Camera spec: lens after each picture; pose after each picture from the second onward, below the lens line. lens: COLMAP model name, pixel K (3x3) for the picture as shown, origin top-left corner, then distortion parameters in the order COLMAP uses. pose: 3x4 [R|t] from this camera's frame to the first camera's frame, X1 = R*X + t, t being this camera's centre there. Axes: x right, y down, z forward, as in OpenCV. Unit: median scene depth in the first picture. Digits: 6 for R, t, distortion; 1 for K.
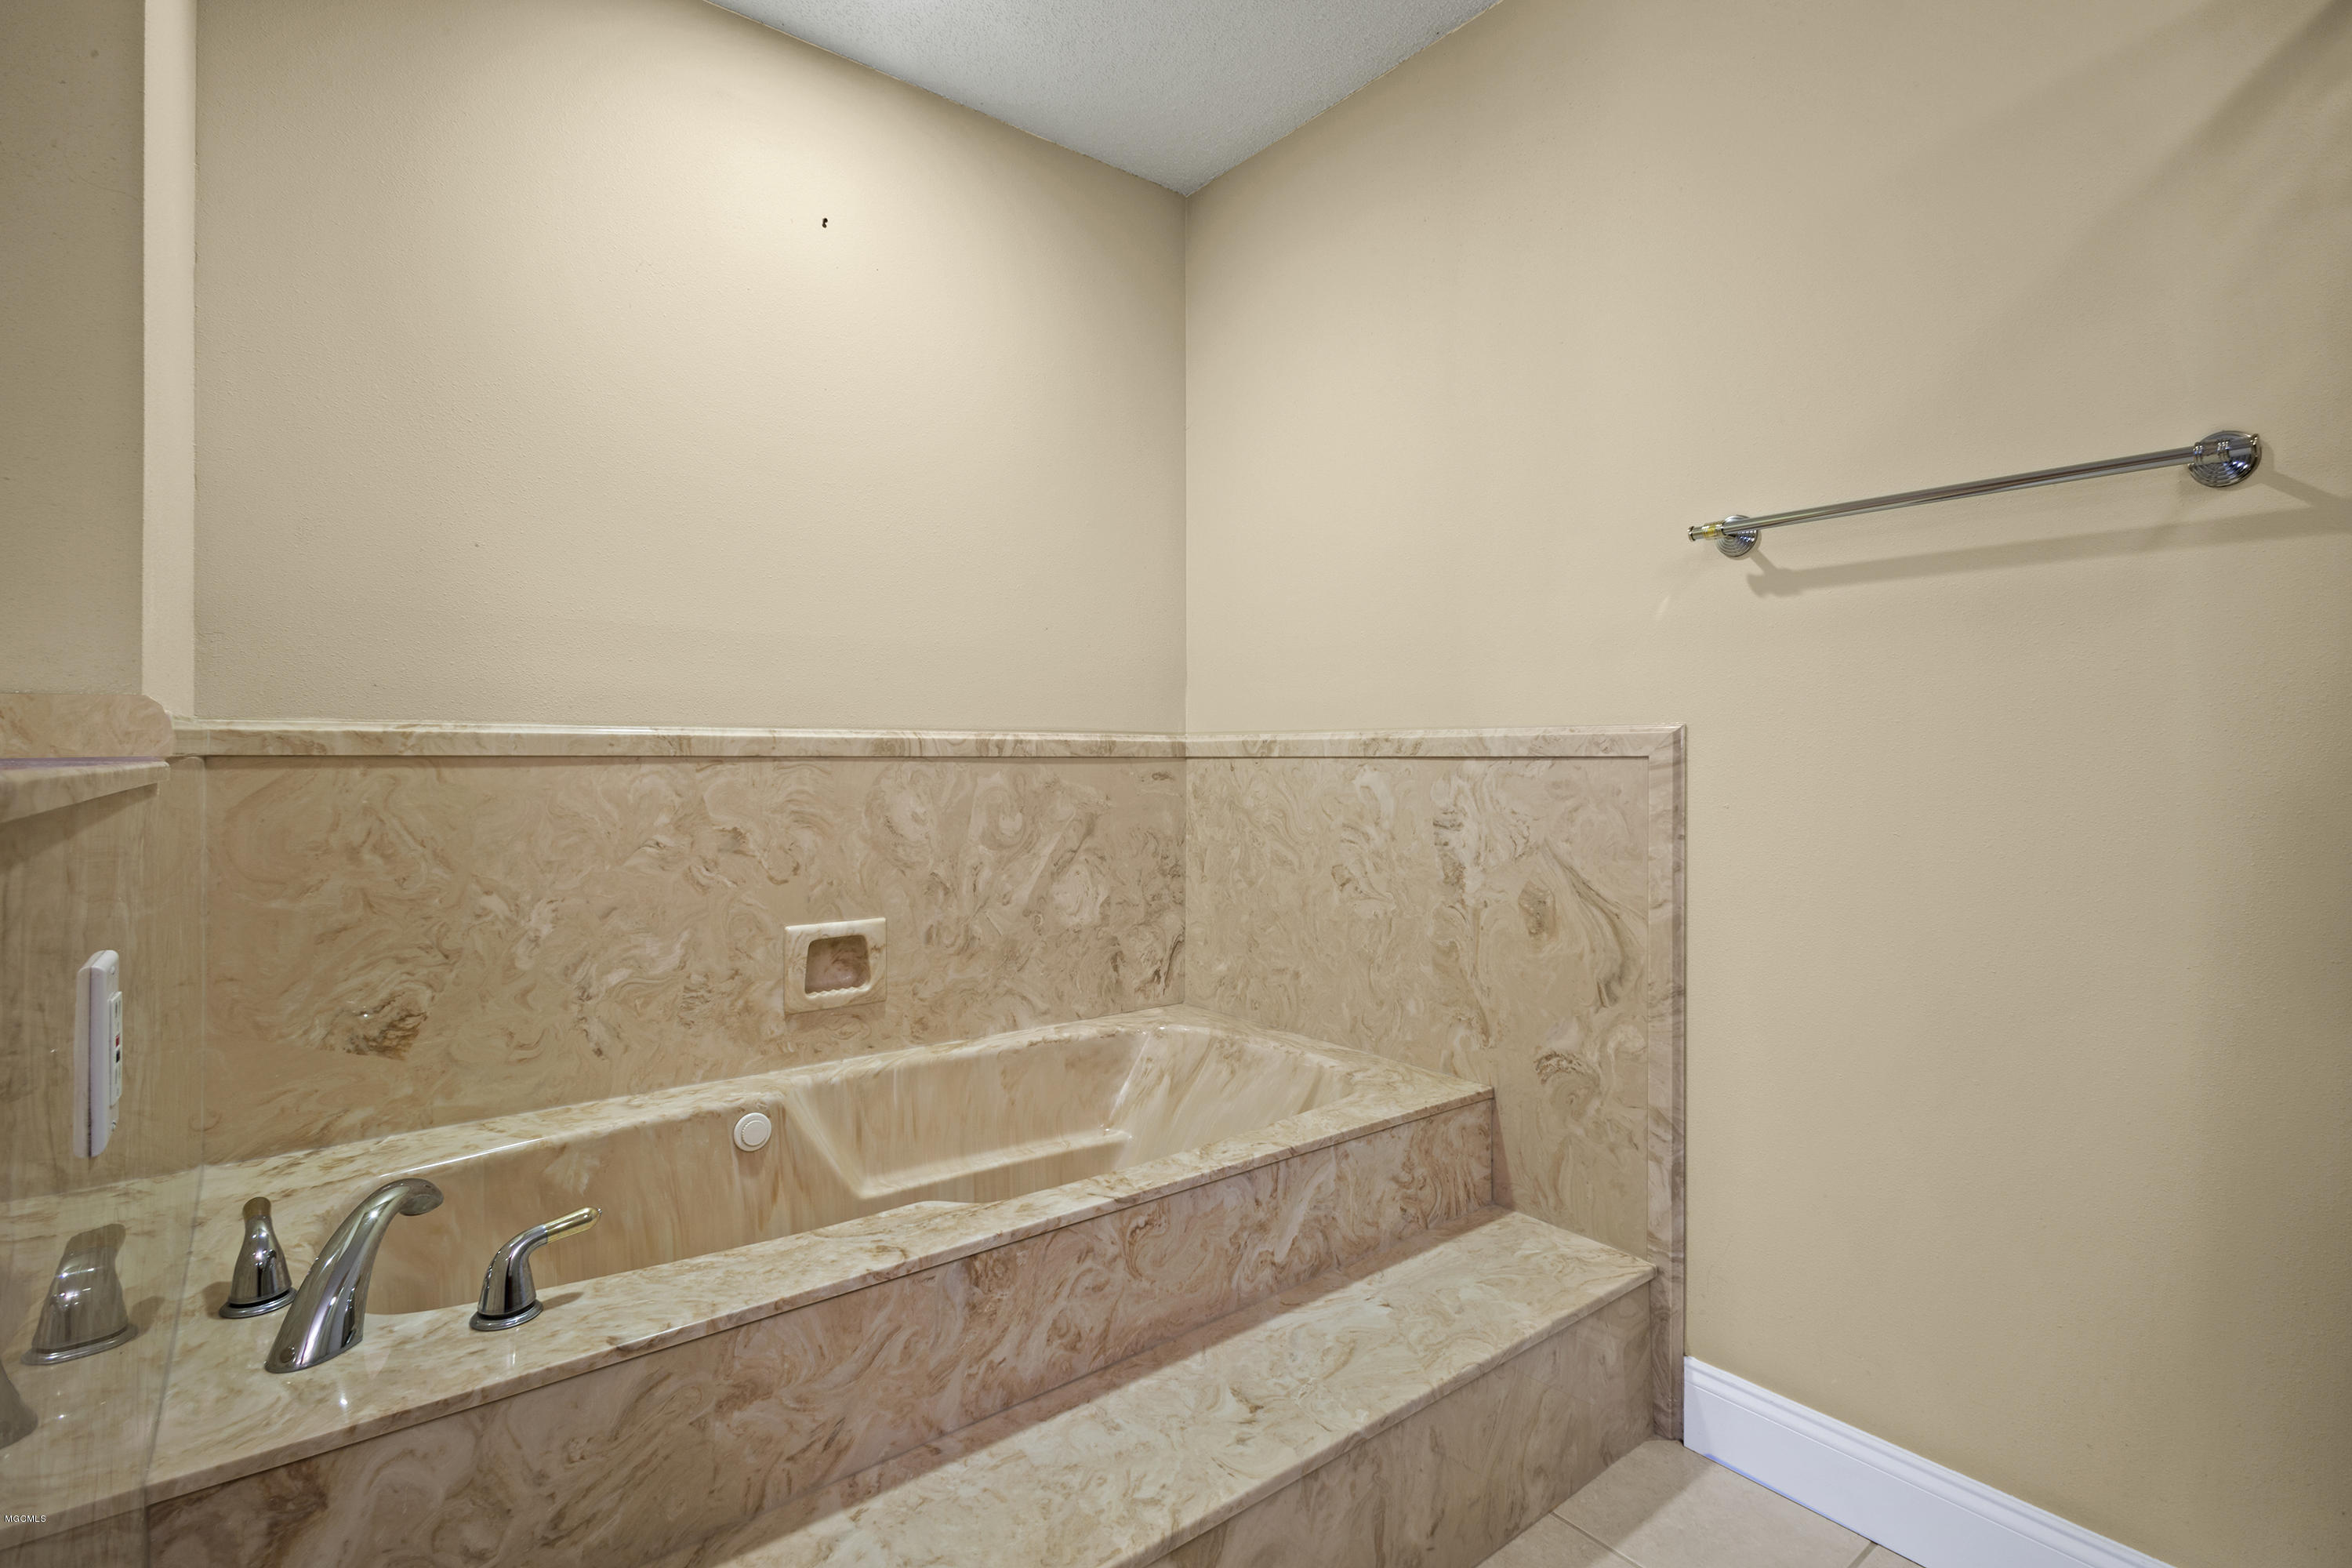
lens RADIAL K [[1129.3, 0, 1175.6], [0, 1129.3, 774.7], [0, 0, 1]] dist [0.009694, -0.001859]
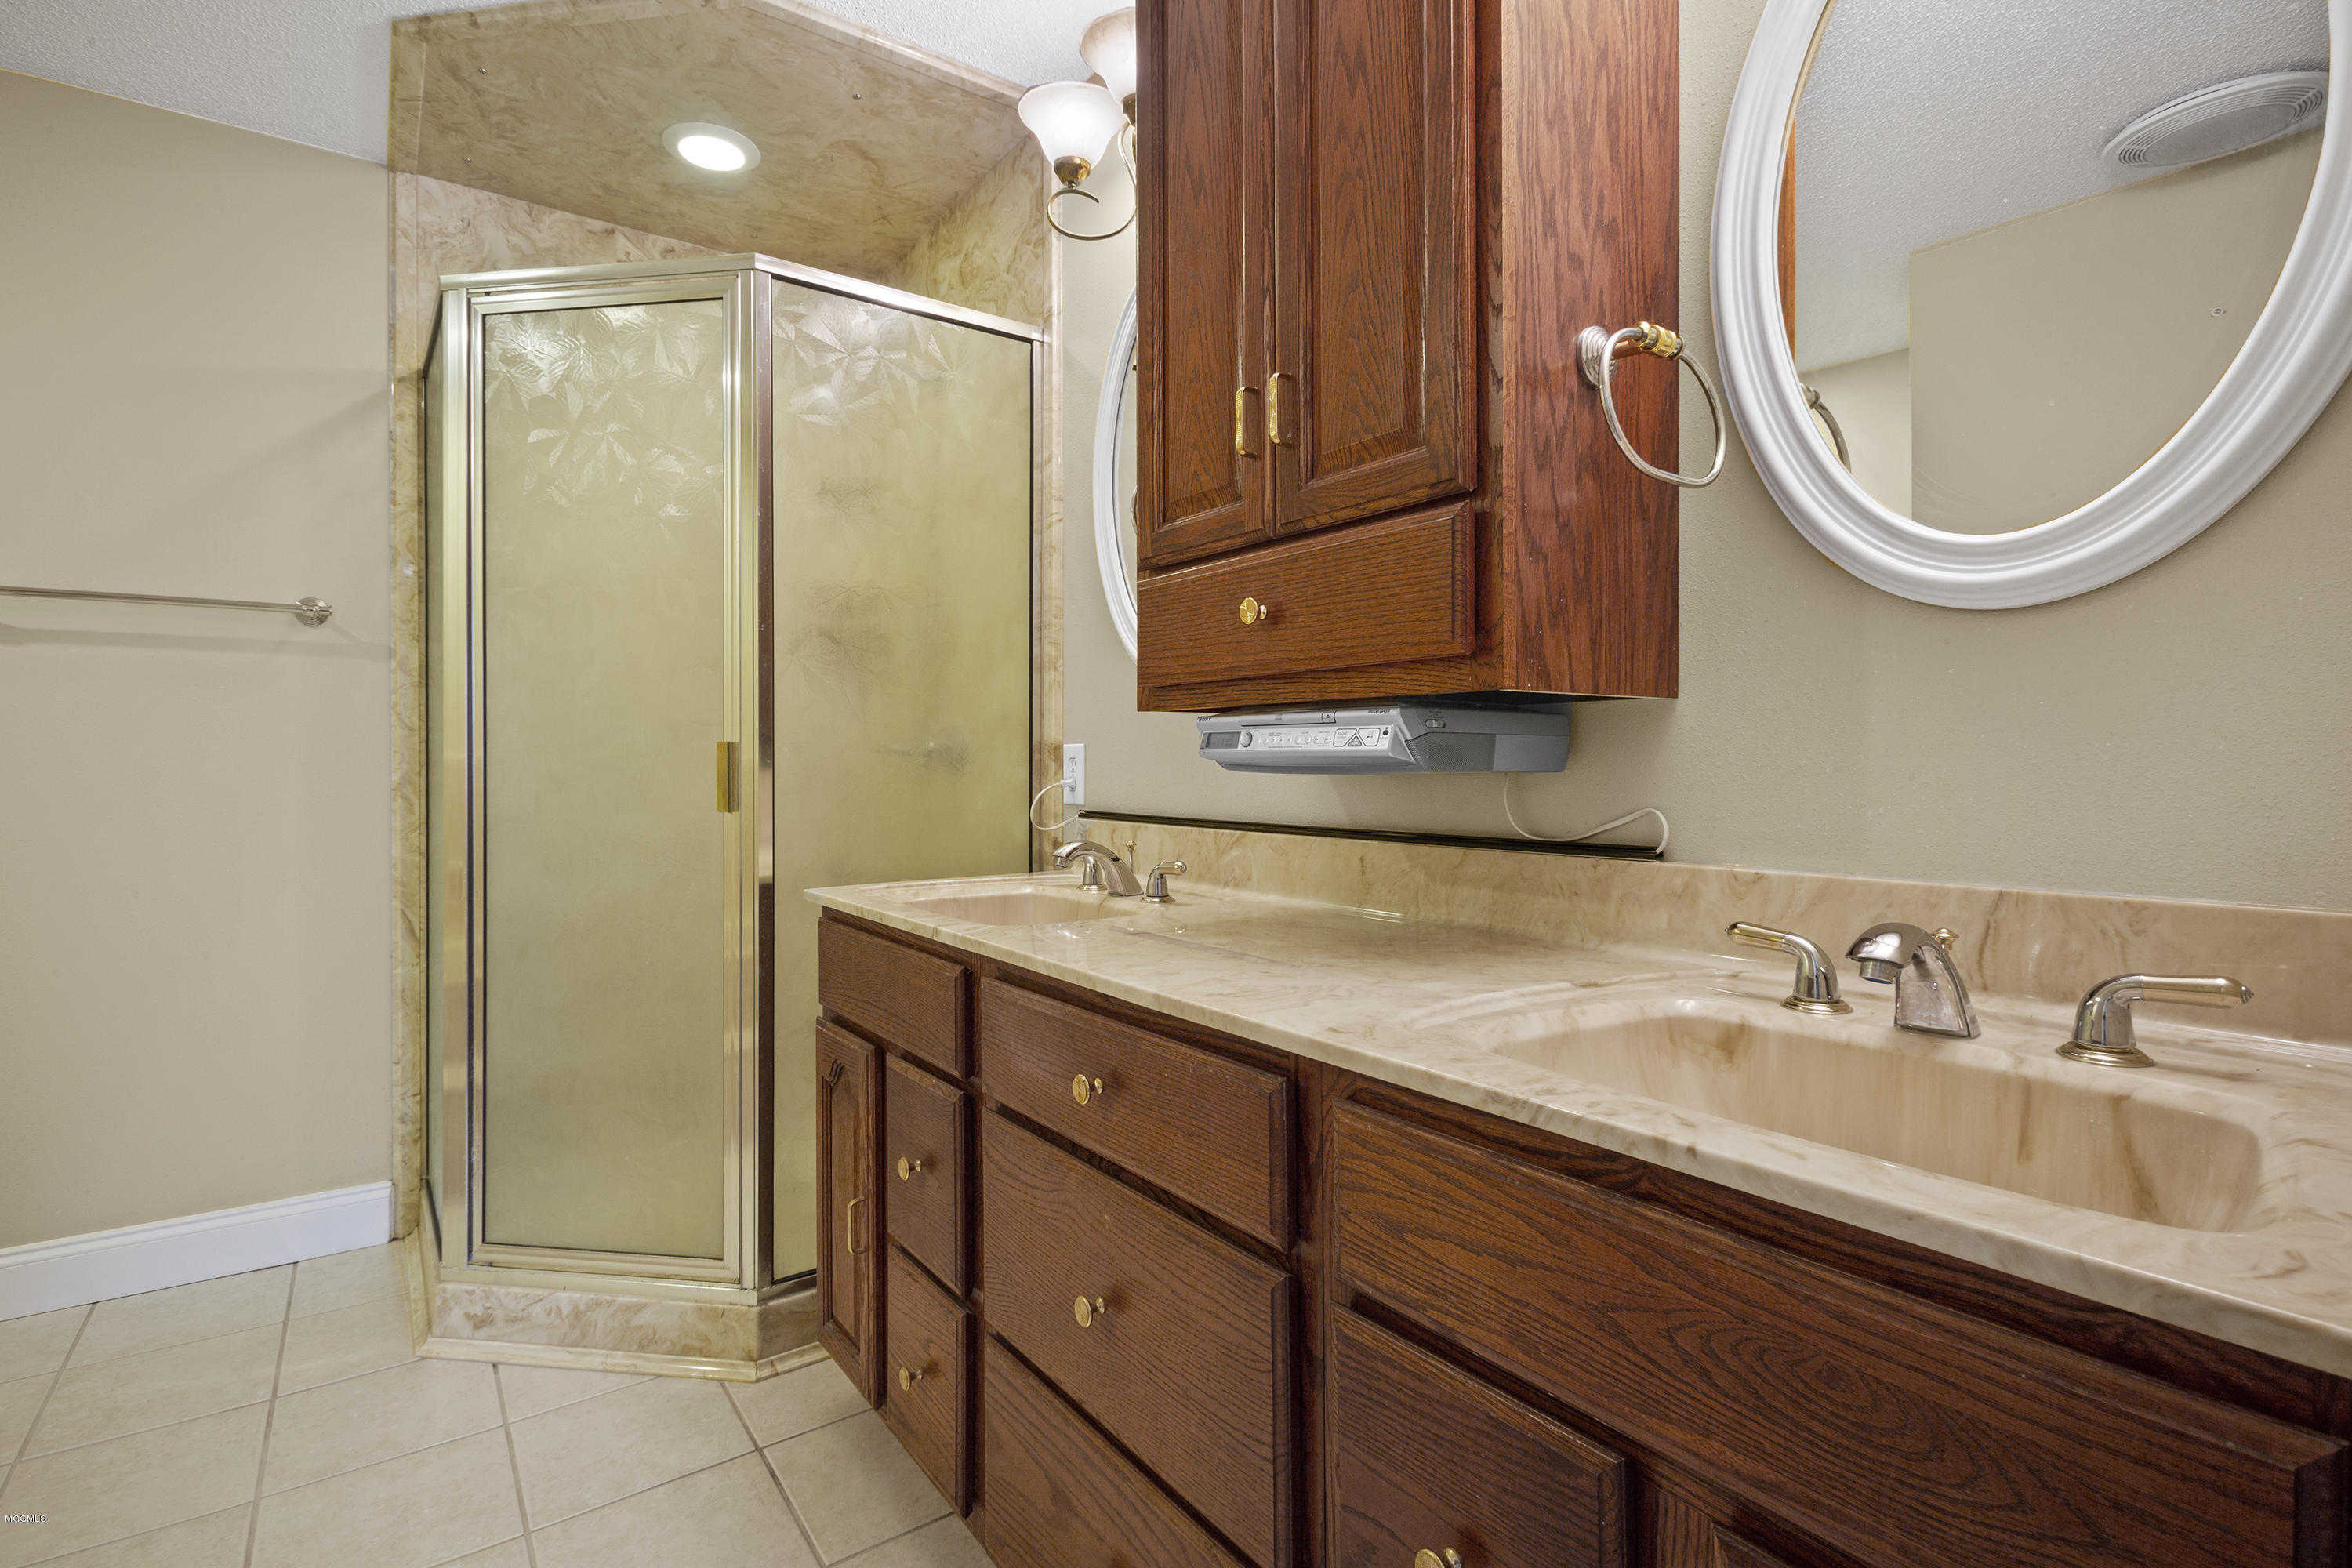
lens RADIAL K [[1129.3, 0, 1191.4], [0, 1129.3, 780.1], [0, 0, 1]] dist [0.009694, -0.001859]
pose [[0.051545, -0.003483, 0.998665, -0.952835], [0.005649, 0.999979, 0.003196, 0.012618], [-0.998655, 0.005477, 0.051563, -0.612003]]
